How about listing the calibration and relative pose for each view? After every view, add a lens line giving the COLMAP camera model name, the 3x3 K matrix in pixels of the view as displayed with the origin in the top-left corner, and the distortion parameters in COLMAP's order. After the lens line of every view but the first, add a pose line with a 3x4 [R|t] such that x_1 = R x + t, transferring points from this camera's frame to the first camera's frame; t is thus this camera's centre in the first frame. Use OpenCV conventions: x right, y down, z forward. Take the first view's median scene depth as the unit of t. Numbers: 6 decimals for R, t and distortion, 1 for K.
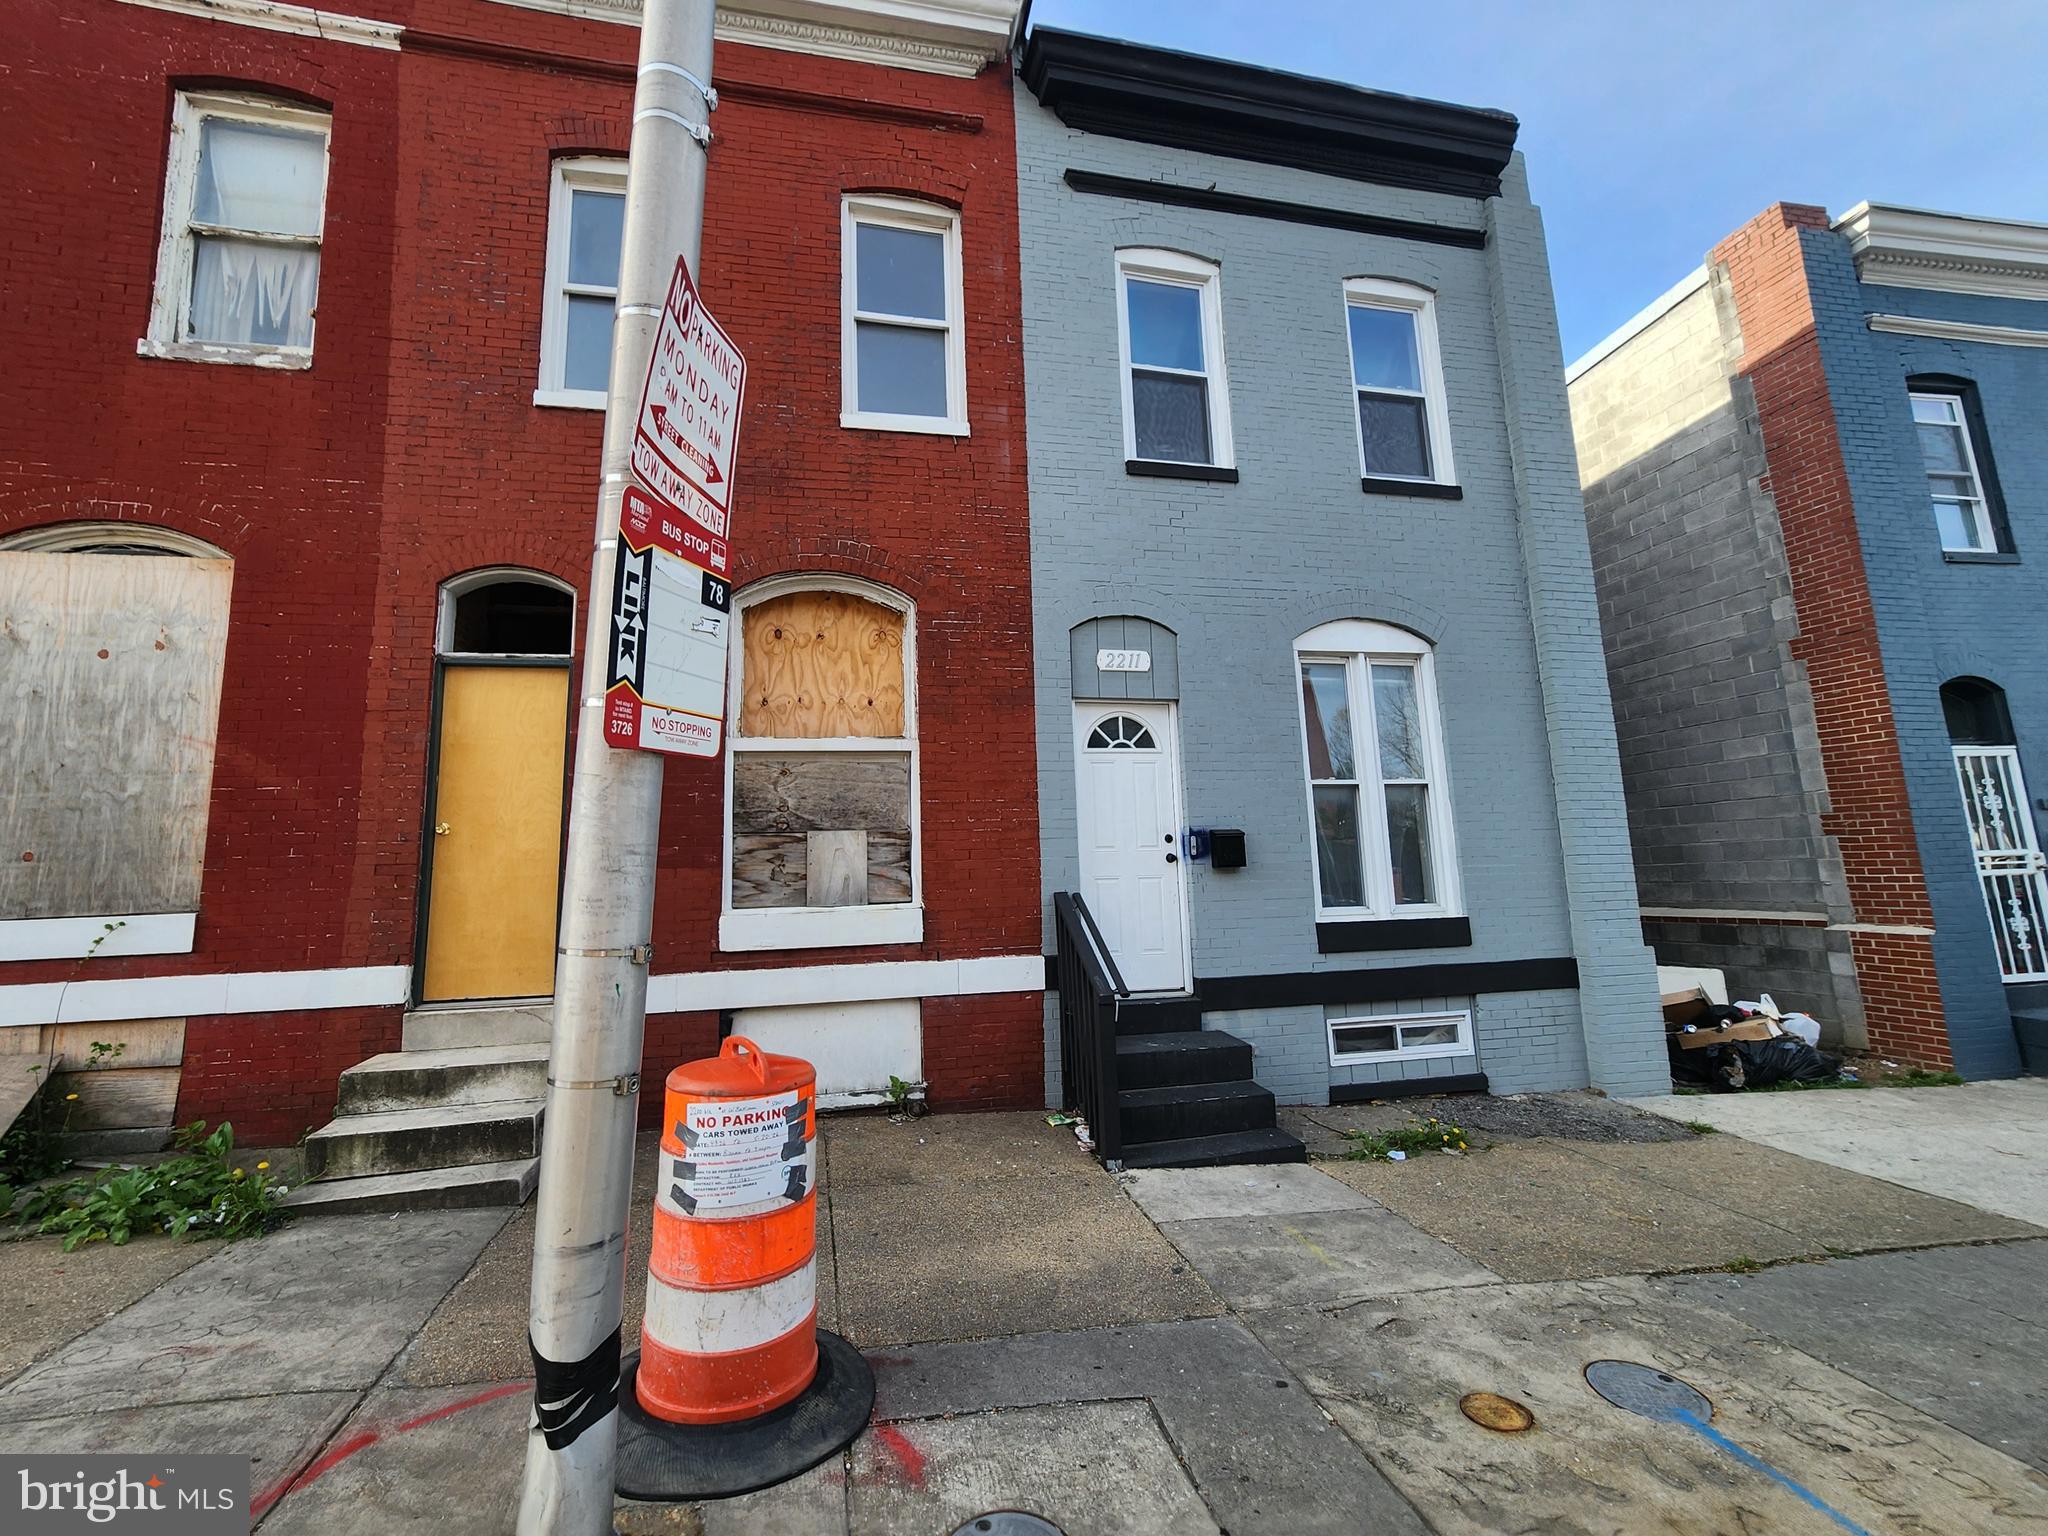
lens RADIAL K [[896.8, 0, 981.1], [0, 896.8, 740.9], [0, 0, 1]] dist [-0.001560, -0.000304]
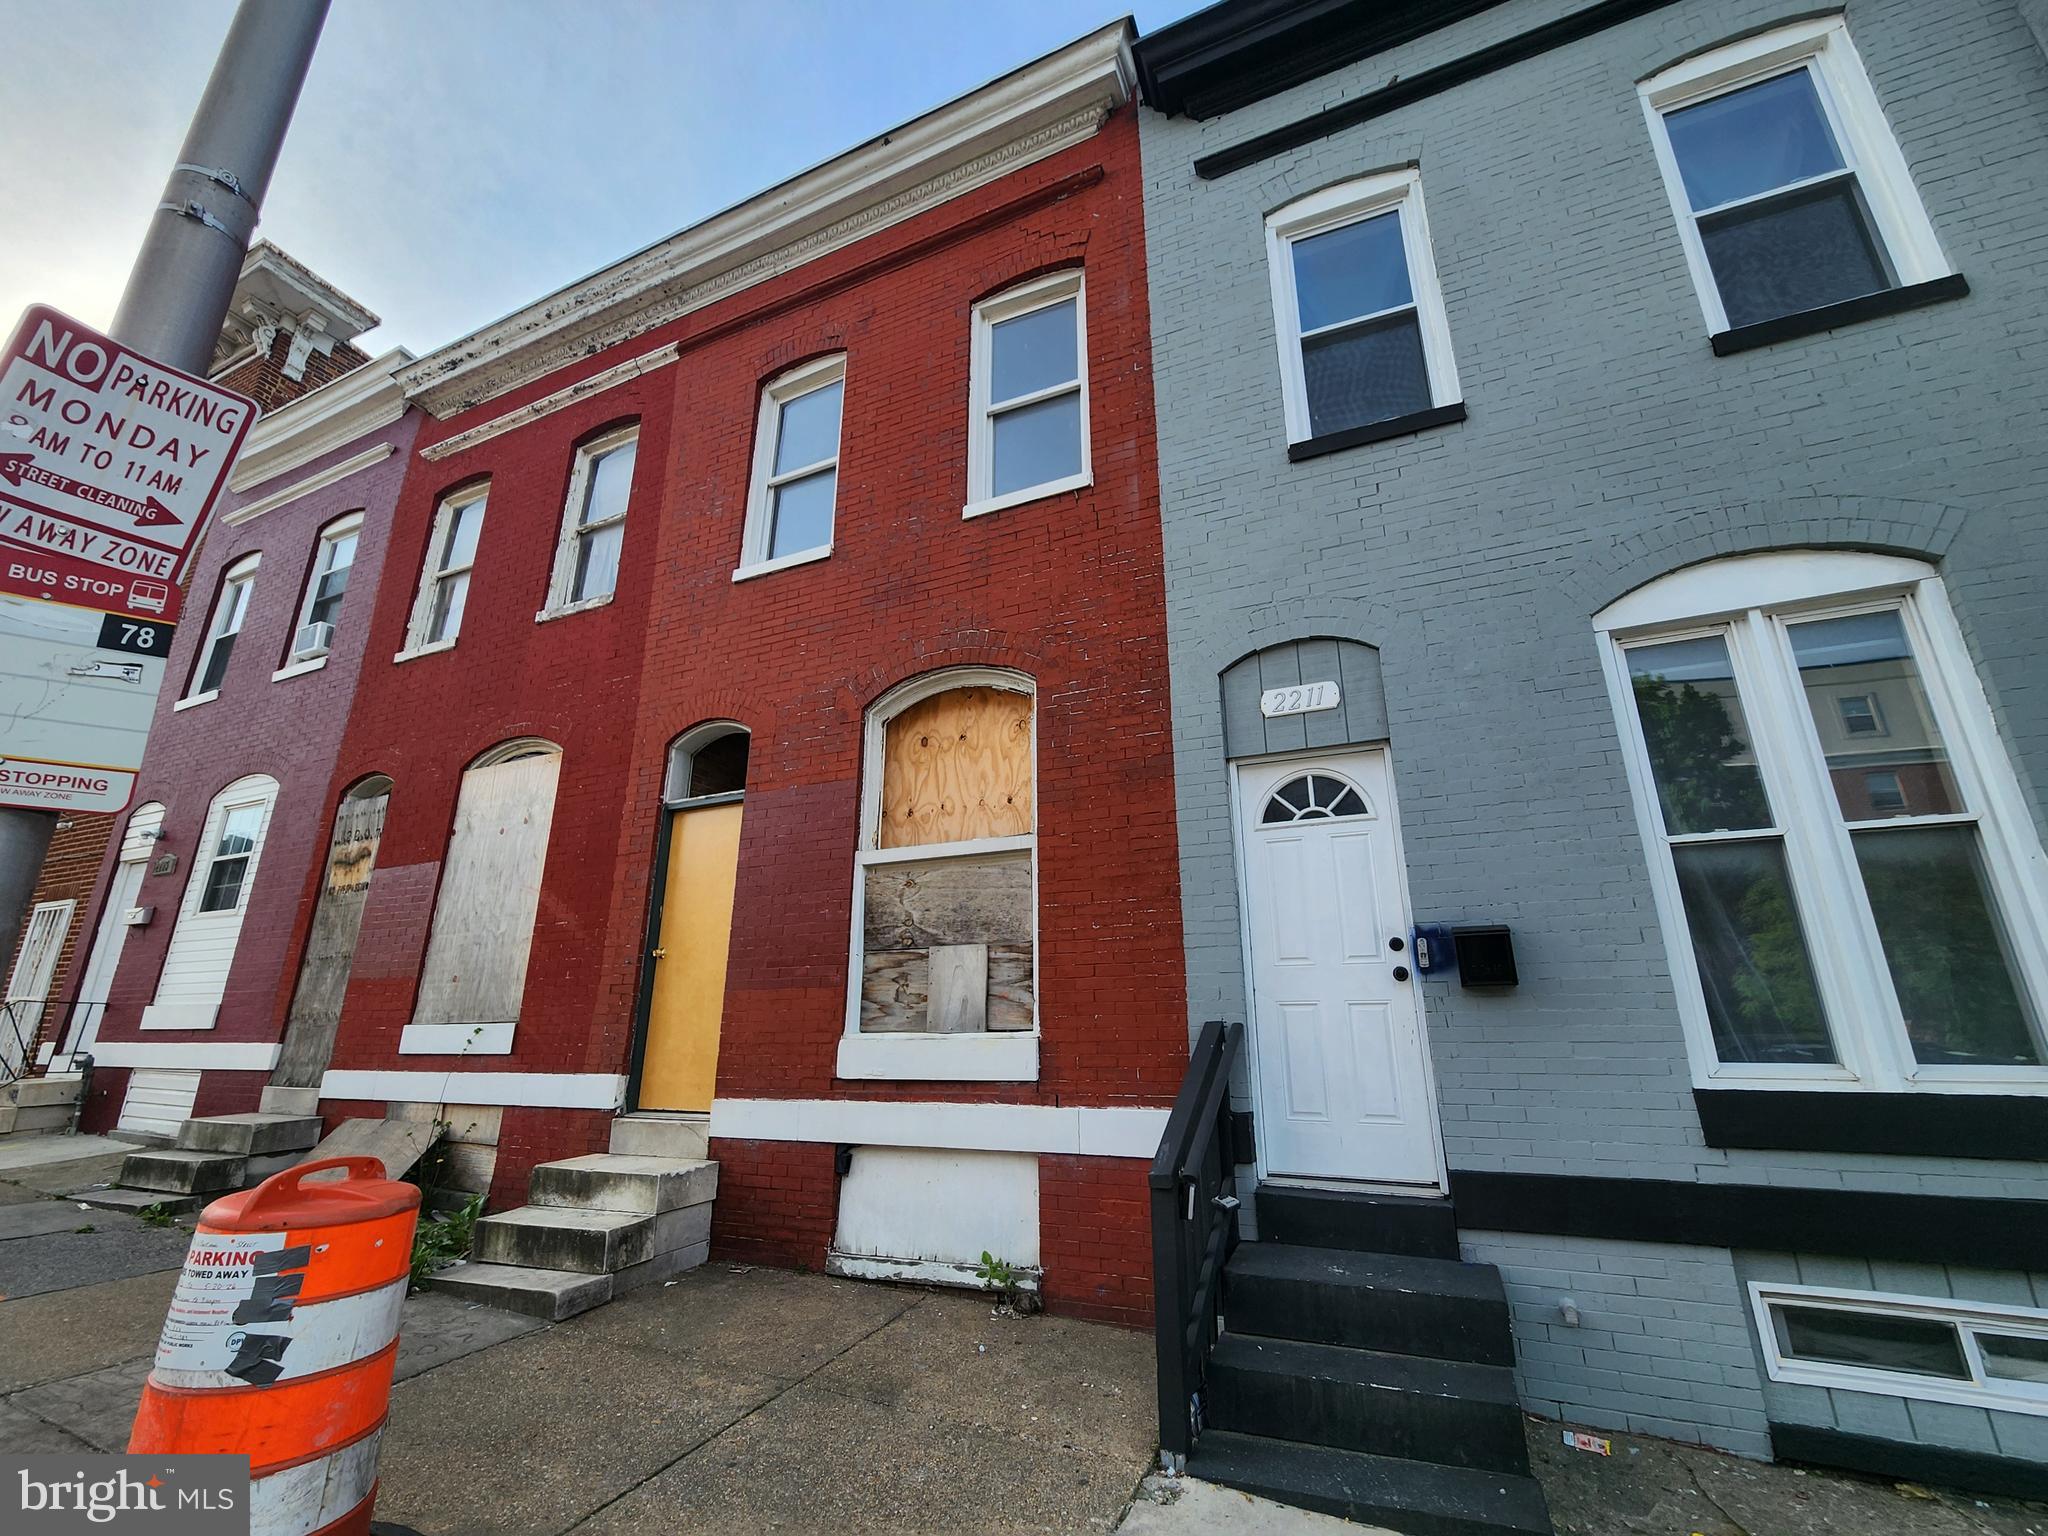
lens RADIAL K [[848.7, 0, 1019.5], [0, 848.7, 771.7], [0, 0, 1]] dist [-0.004375, 0.001763]
pose [[0.811297, -0.148205, -0.565538, 0.386118], [0.069306, 0.984895, -0.158678, 0.068114], [0.580512, 0.089540, 0.809314, 0.339114]]
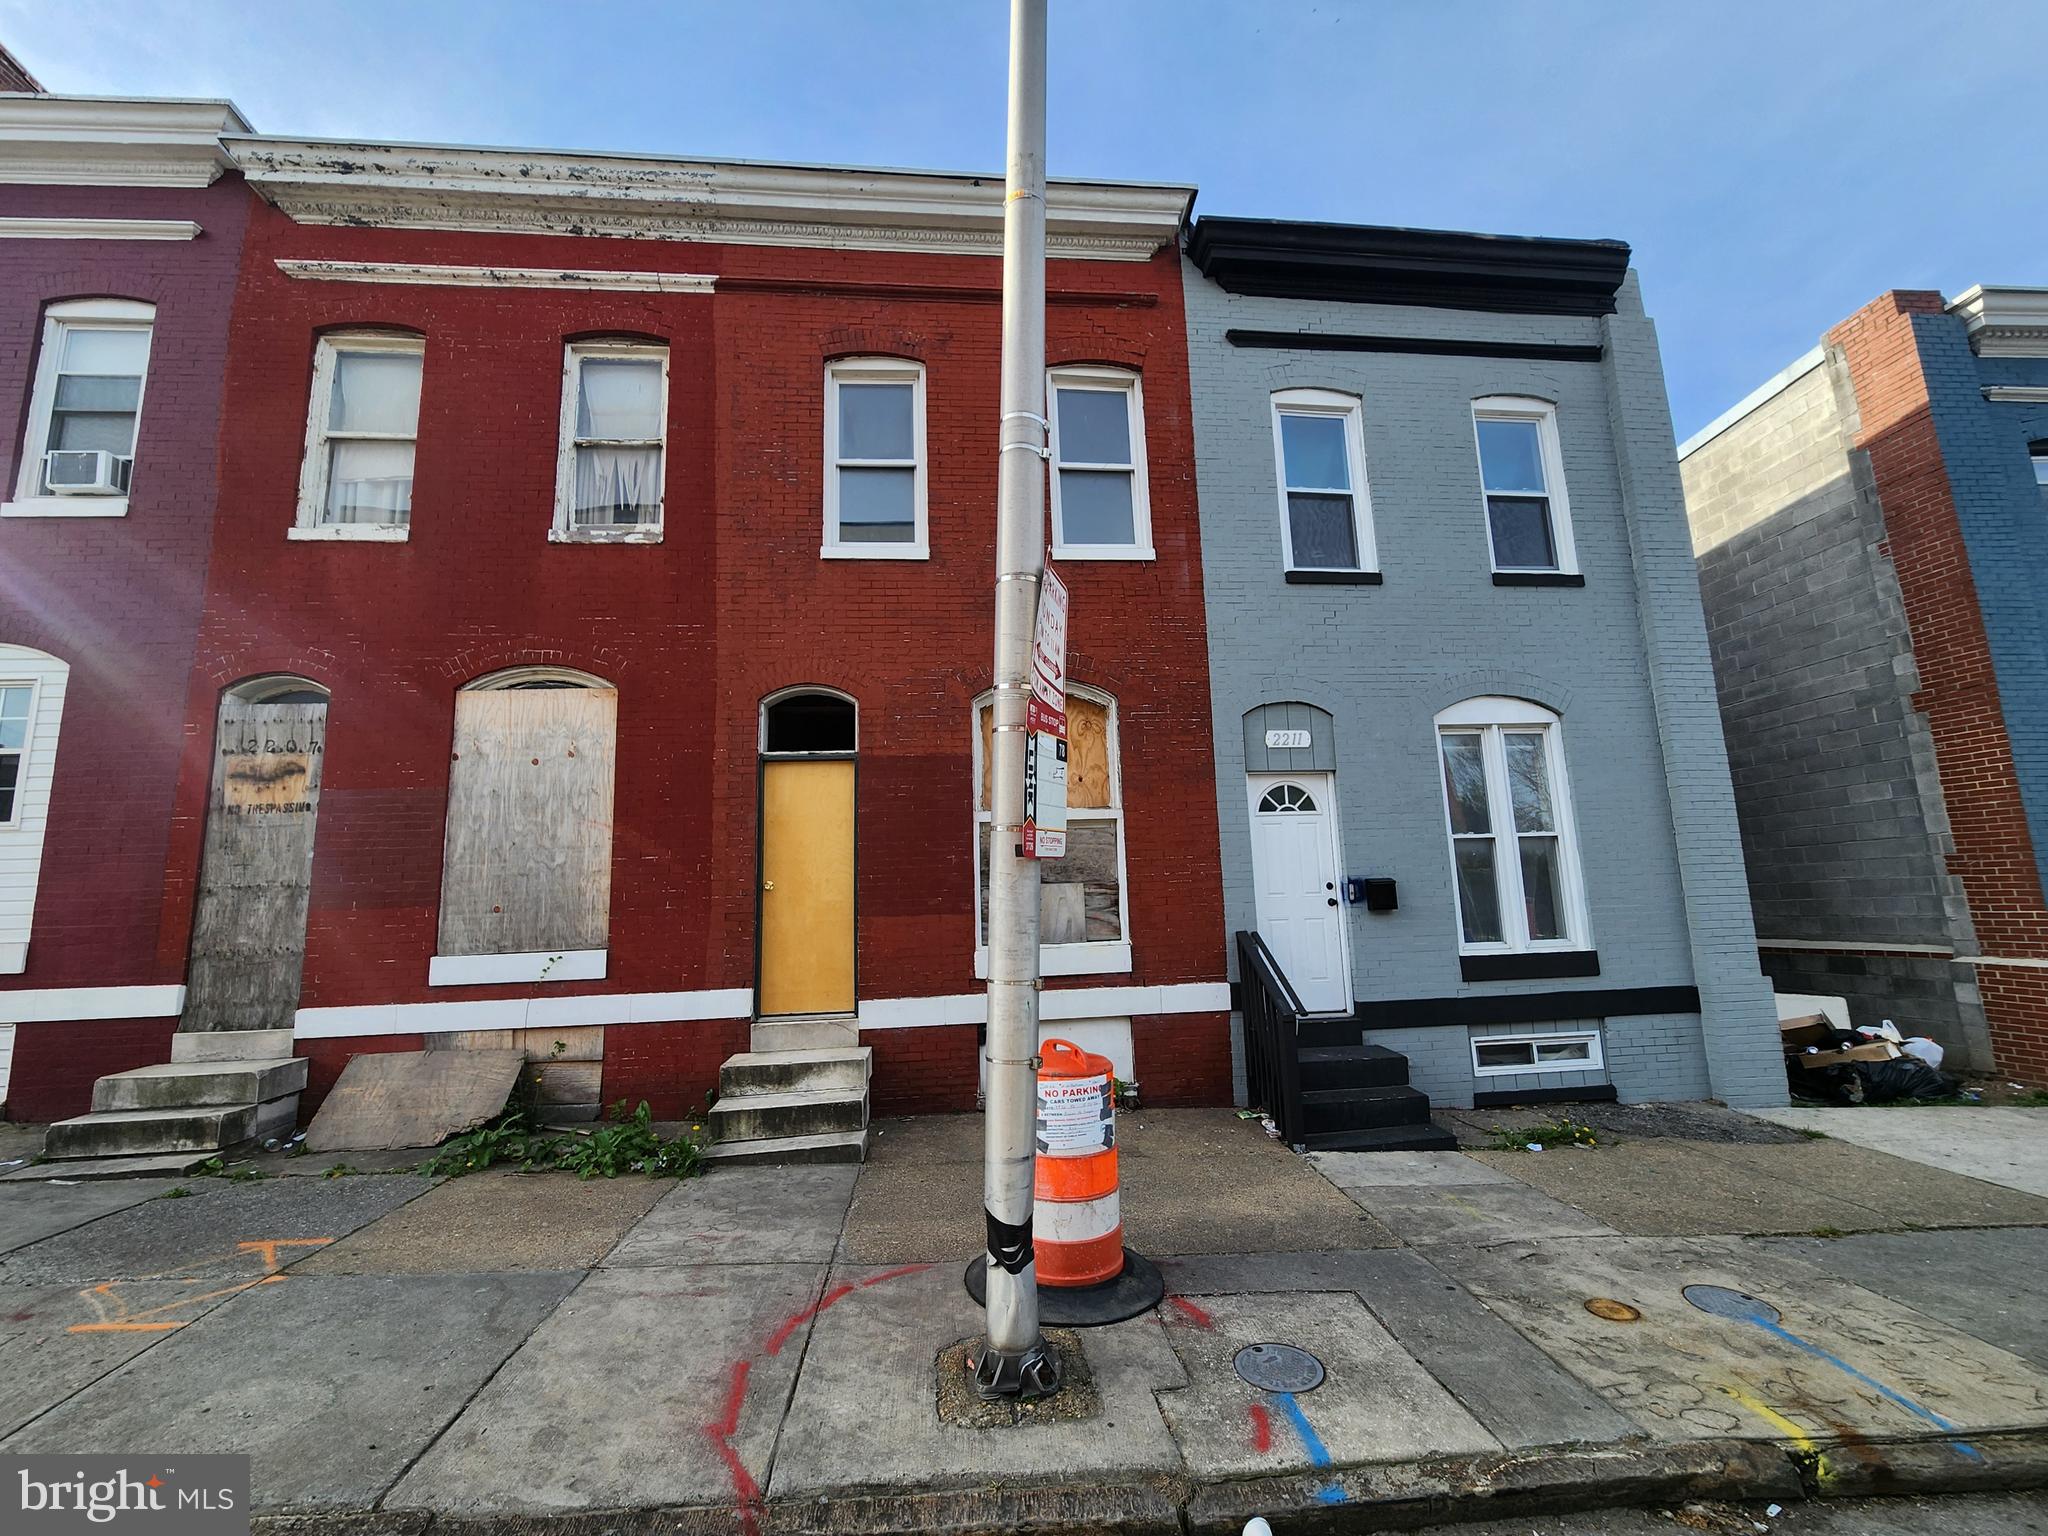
lens RADIAL K [[848.7, 0, 1017.5], [0, 848.7, 779.8], [0, 0, 1]] dist [-0.004375, 0.001763]
pose [[0.993834, -0.021550, -0.108761, -0.086876], [0.021901, 0.999758, 0.002026, -0.048813], [0.108691, -0.004395, 0.994066, -0.191765]]
